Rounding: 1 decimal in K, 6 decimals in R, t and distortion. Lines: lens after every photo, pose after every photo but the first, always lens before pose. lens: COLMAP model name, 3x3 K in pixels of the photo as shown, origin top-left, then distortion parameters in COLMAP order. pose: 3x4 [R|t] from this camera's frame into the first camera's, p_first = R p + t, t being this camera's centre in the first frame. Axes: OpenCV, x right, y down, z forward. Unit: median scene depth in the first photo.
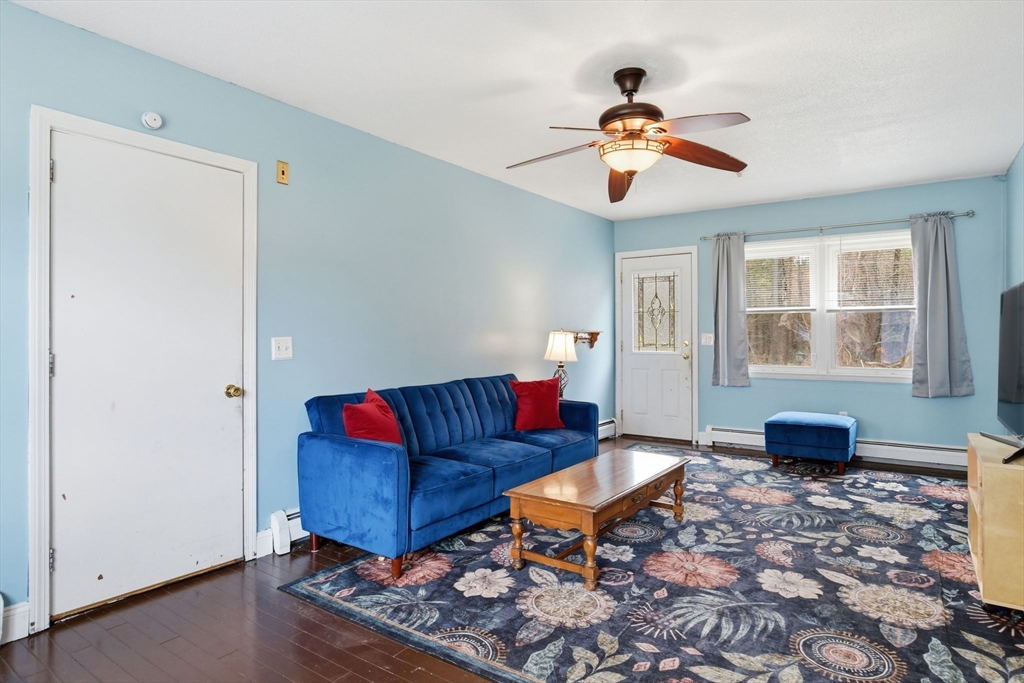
lens RADIAL K [[577.1, 0, 512.8], [0, 577.1, 333.1], [0, 0, 1]] dist [-0.017552, 0.007851]
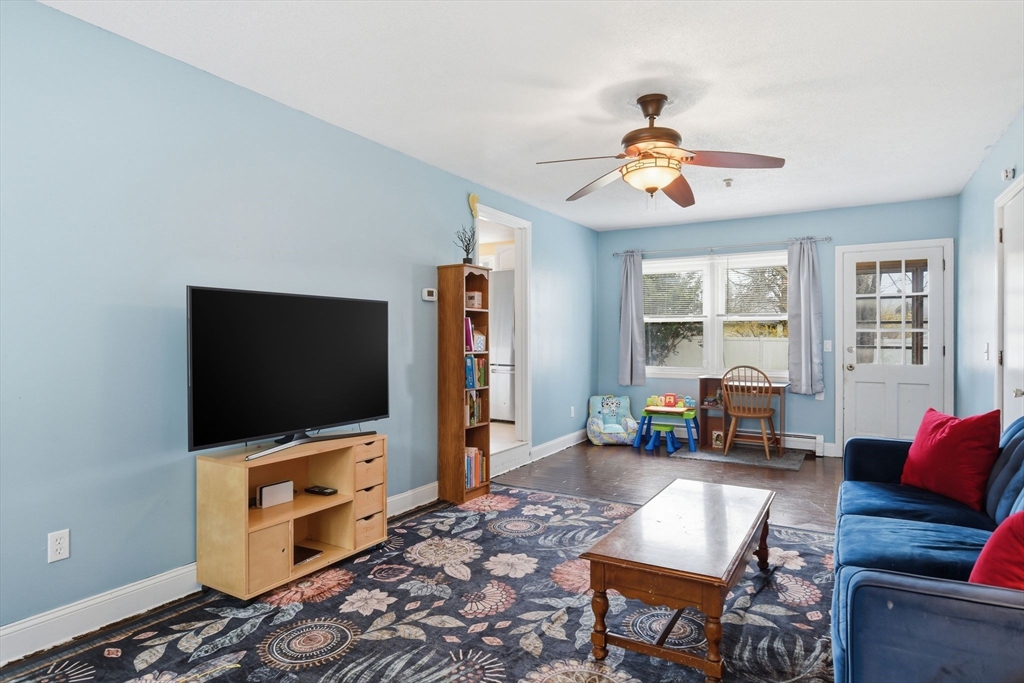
lens RADIAL K [[577.1, 0, 518.9], [0, 577.1, 333.2], [0, 0, 1]] dist [-0.017552, 0.007851]
pose [[-0.996389, 0.000020, -0.084908, 0.540431], [0.000795, 0.999958, -0.009096, 0.000633], [0.084905, -0.009131, -0.996347, 2.033534]]
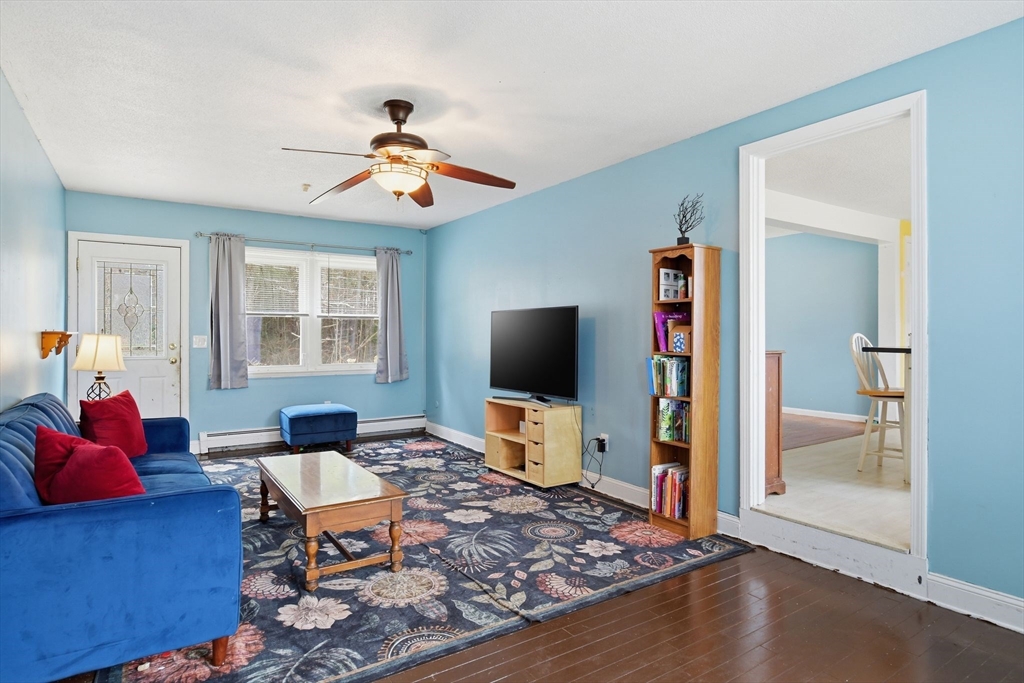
lens RADIAL K [[577.1, 0, 517.8], [0, 577.1, 334.4], [0, 0, 1]] dist [-0.017552, 0.007851]
pose [[0.363073, 0.003074, 0.931756, -0.749582], [-0.002825, 0.999994, -0.002198, -0.000649], [-0.931756, -0.001834, 0.363079, 0.367449]]
